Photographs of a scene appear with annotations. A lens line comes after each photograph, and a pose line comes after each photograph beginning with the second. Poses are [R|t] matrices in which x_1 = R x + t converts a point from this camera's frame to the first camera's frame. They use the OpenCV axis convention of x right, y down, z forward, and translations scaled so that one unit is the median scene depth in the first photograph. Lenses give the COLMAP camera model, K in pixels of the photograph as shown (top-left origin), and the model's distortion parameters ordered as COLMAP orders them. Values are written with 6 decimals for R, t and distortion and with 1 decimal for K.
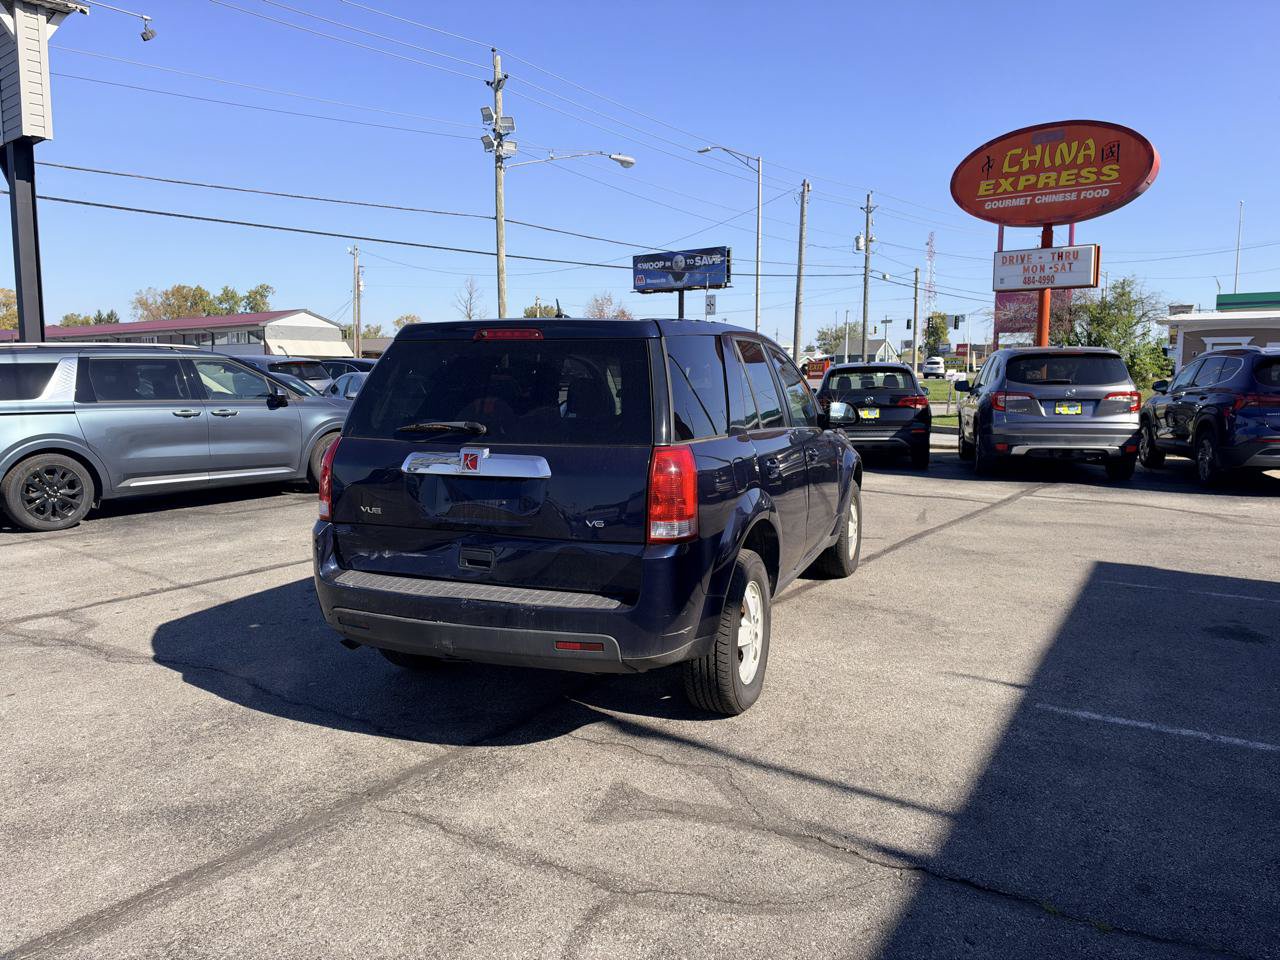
lens RADIAL K [[906.9, 0, 640.0], [0, 906.9, 480.0], [0, 0, 1]] dist [0.084544, -0.180691]
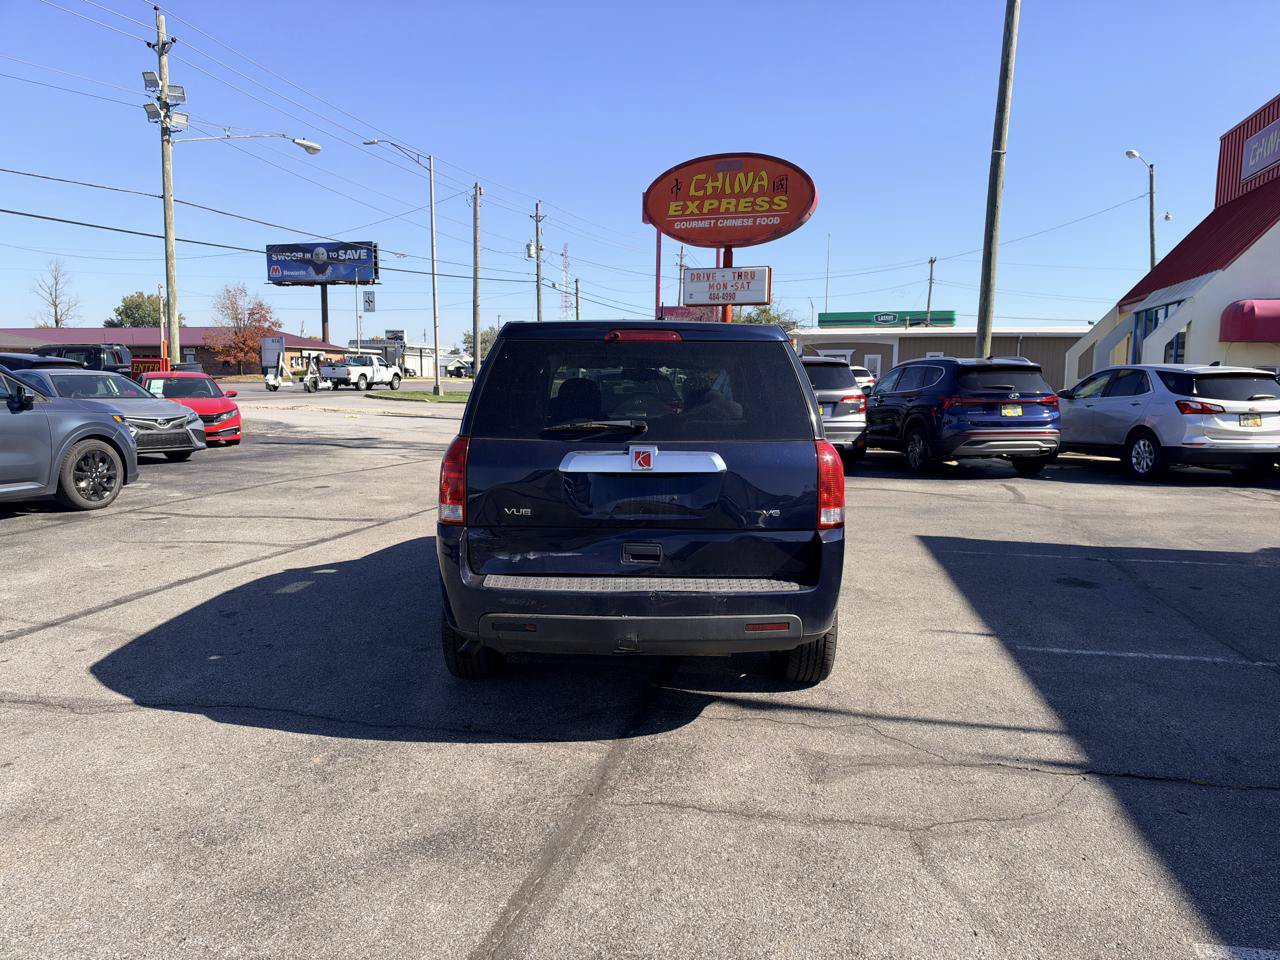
lens RADIAL K [[910.0, 0, 642.0], [0, 910.0, 485.7], [0, 0, 1]] dist [0.042103, -0.072801]
pose [[0.927163, -0.034004, 0.373111, -0.176492], [0.032985, 0.999414, 0.009119, 0.000161], [-0.373202, 0.003852, 0.927742, 0.015928]]
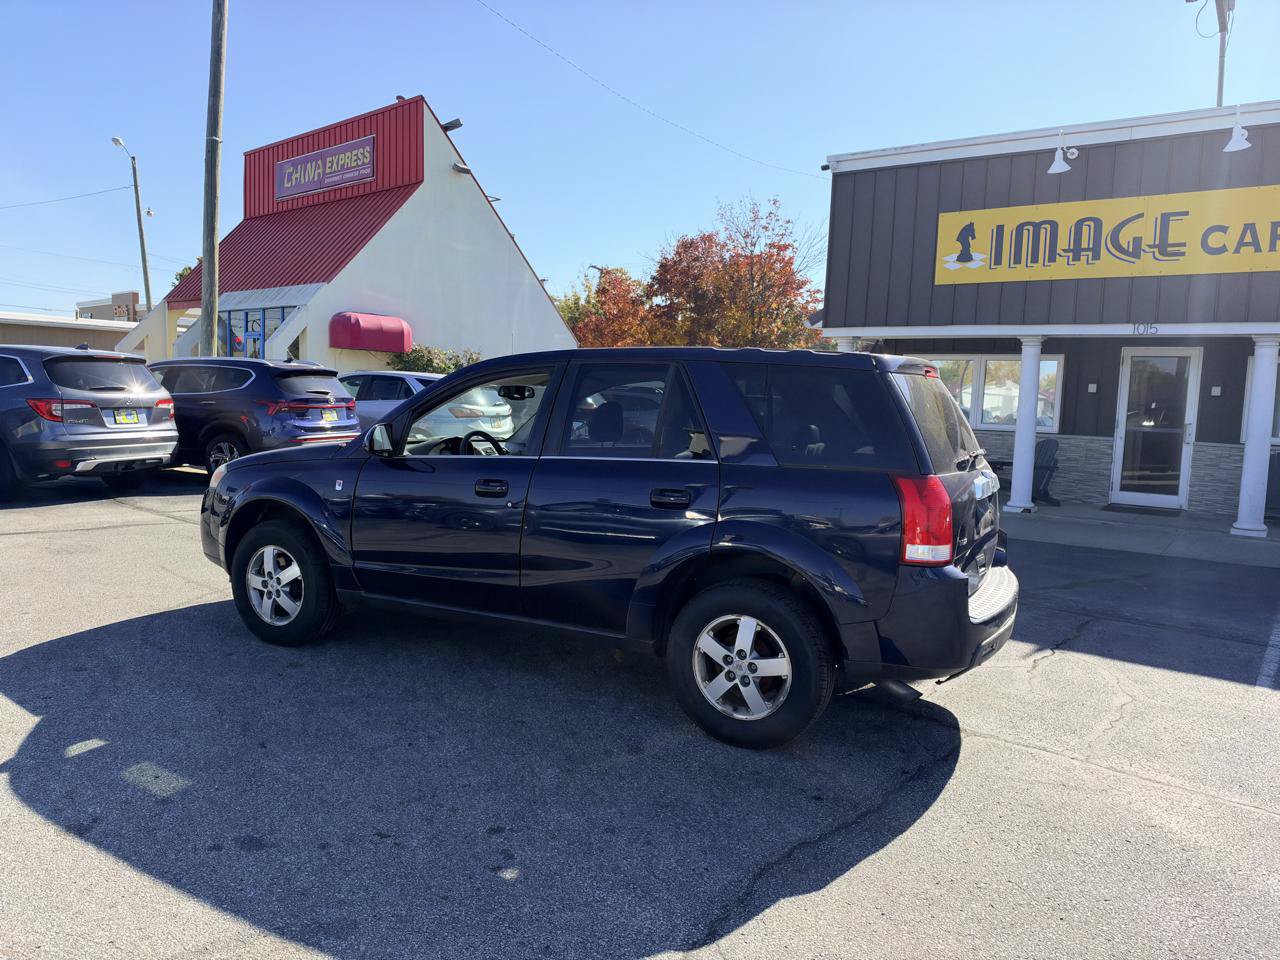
lens RADIAL K [[919.6, 0, 640.0], [0, 919.6, 480.0], [0, 0, 1]] dist [0.032447, -0.055561]
pose [[0.096632, -0.088937, 0.991339, -0.447437], [0.082360, 0.993299, 0.081084, -0.050313], [-0.991907, 0.073811, 0.103309, 0.412768]]
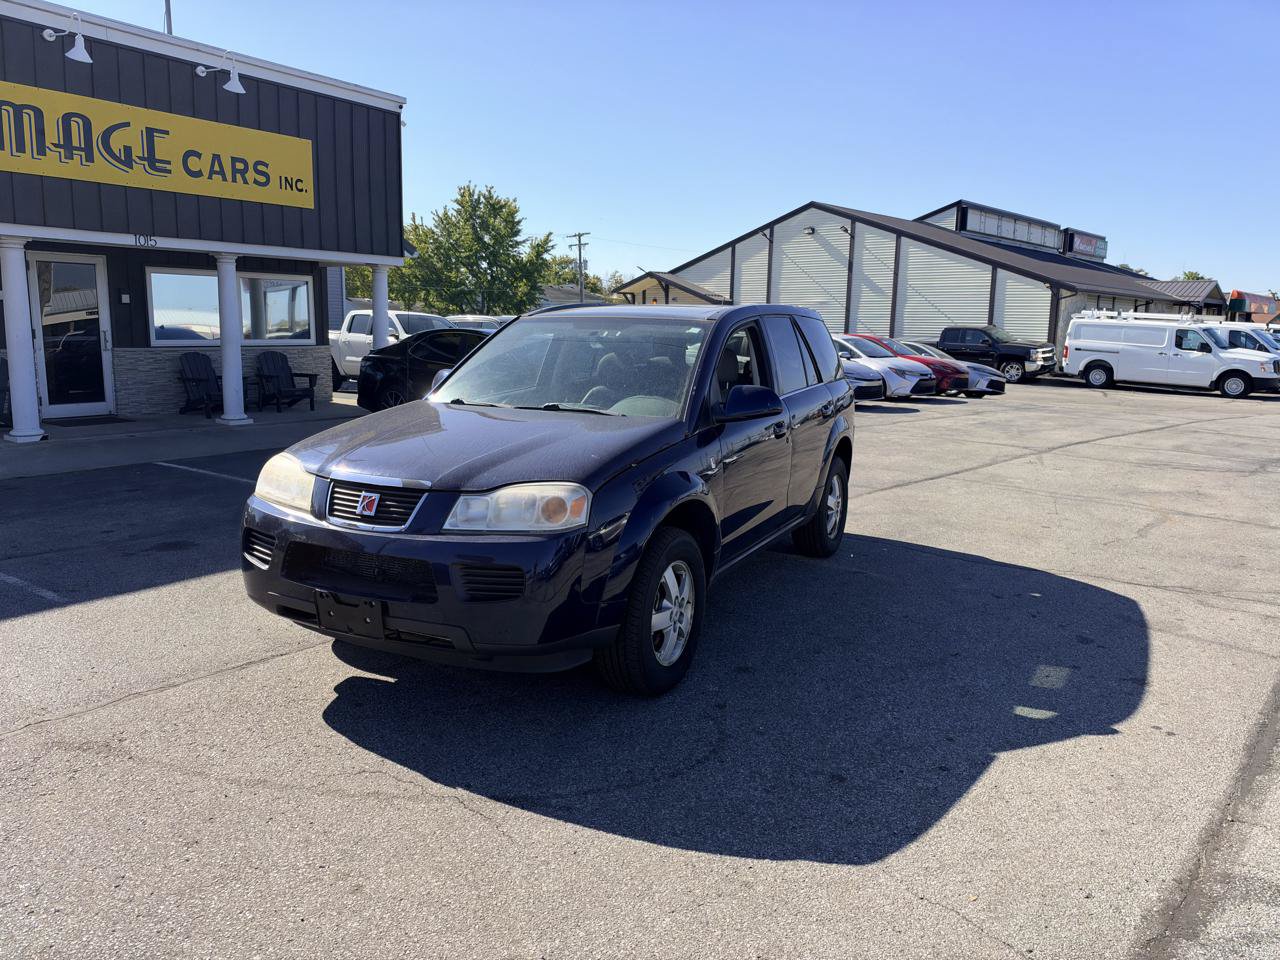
lens RADIAL K [[919.6, 0, 640.0], [0, 919.6, 480.0], [0, 0, 1]] dist [0.032447, -0.055561]
pose [[-0.996598, -0.031787, 0.076044, -0.025110], [-0.009357, 0.960307, 0.278787, -0.122071], [-0.081887, 0.277127, -0.957338, 0.968145]]
